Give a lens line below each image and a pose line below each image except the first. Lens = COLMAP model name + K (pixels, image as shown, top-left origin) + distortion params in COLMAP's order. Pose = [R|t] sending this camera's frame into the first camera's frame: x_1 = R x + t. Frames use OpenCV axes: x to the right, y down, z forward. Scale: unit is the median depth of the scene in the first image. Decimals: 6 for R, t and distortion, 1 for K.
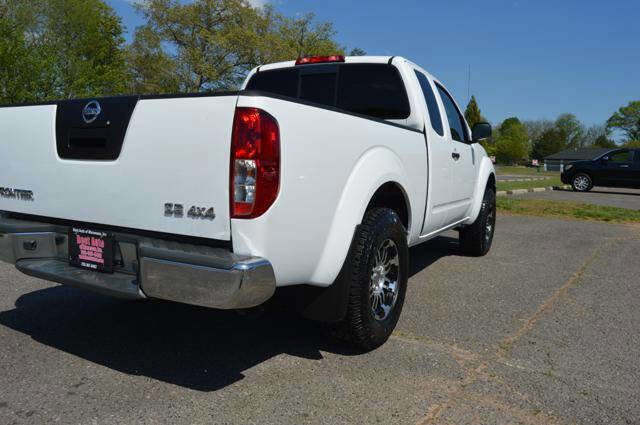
lens RADIAL K [[509.7, 0, 324.1], [0, 509.7, 209.7], [0, 0, 1]] dist [-0.080941, 0.012861]
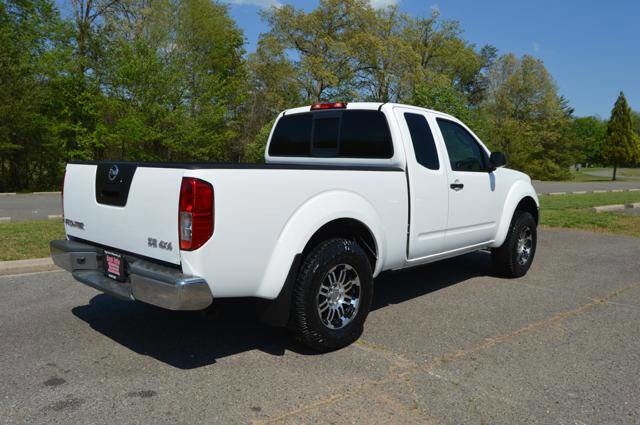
lens RADIAL K [[537.9, 0, 327.4], [0, 537.9, 205.2], [0, 0, 1]] dist [-0.084936, 0.017804]
pose [[0.970315, 0.009648, -0.241653, 0.396112], [-0.014506, 0.999727, -0.018331, -0.059763], [0.241410, 0.021293, 0.970190, -0.275814]]
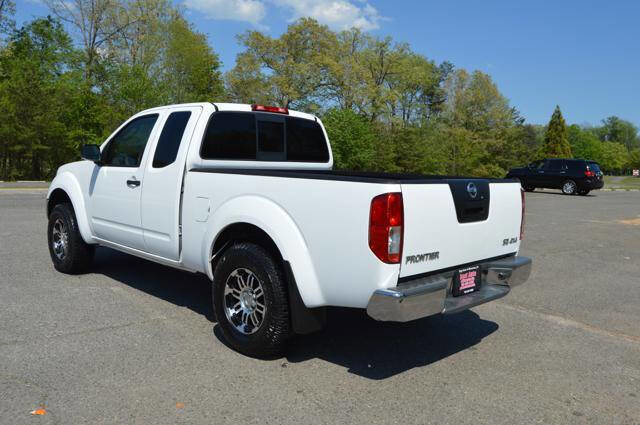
lens RADIAL K [[559.7, 0, 328.8], [0, 559.7, 212.9], [0, 0, 1]] dist [-0.075286, 0.017844]
pose [[0.971770, 0.022944, -0.234811, 2.557385], [-0.027589, 0.999483, -0.016516, 0.416524], [0.234311, 0.022528, 0.971901, -3.808066]]
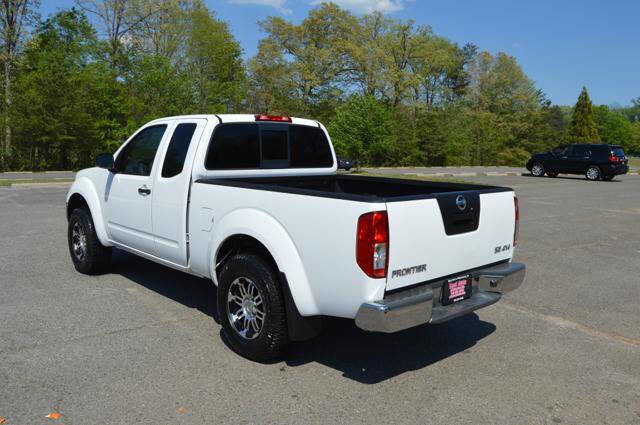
lens RADIAL K [[559.7, 0, 328.8], [0, 559.7, 212.9], [0, 0, 1]] dist [-0.075286, 0.017844]
pose [[0.960498, 0.021782, -0.277431, 2.634172], [-0.018967, 0.999738, 0.012827, 0.353677], [0.277638, -0.007059, 0.960660, -3.845932]]
